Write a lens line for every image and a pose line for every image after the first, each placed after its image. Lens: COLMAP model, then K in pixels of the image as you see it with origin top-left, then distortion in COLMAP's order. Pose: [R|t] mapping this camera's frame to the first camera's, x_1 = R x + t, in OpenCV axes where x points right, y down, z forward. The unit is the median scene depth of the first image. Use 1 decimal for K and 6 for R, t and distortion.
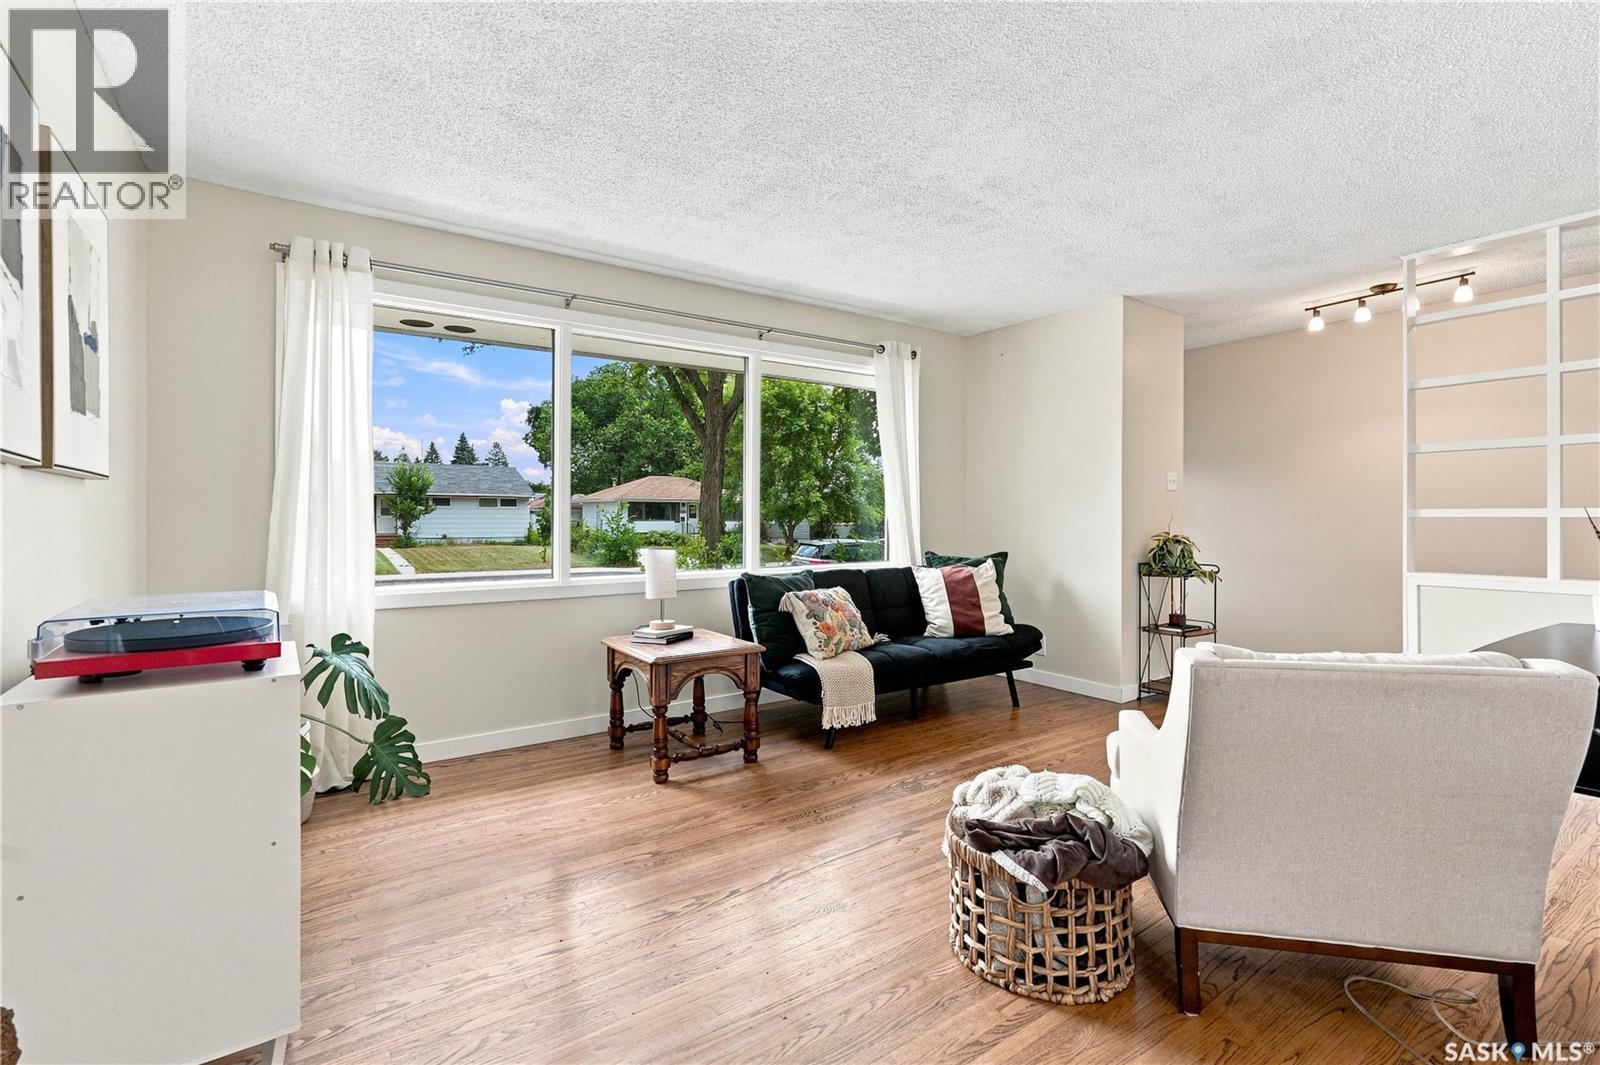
lens RADIAL K [[735.1, 0, 799.4], [0, 735.1, 525.1], [0, 0, 1]] dist [0.004668, 0.000925]
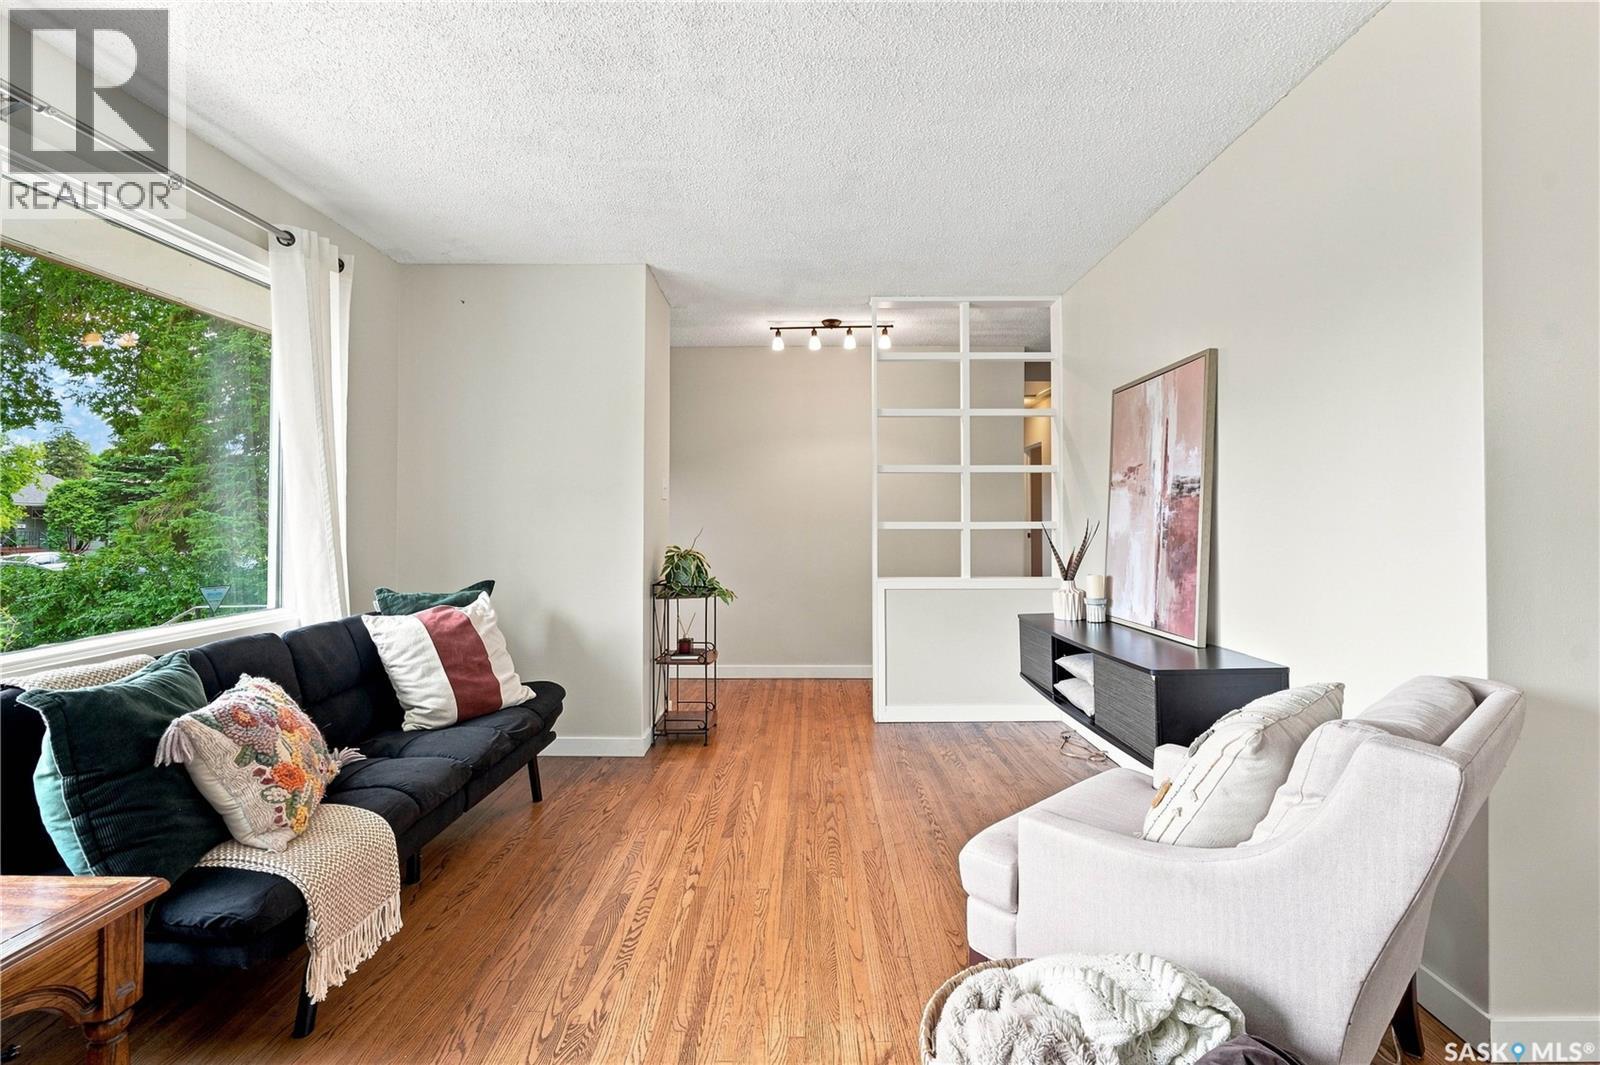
lens RADIAL K [[735.1, 0, 802.6], [0, 735.1, 516.5], [0, 0, 1]] dist [0.004668, 0.000925]
pose [[0.581388, 0.003860, 0.813617, -0.134479], [0.008221, 0.999910, -0.010618, -0.016544], [-0.813585, 0.012862, 0.581304, 0.382596]]
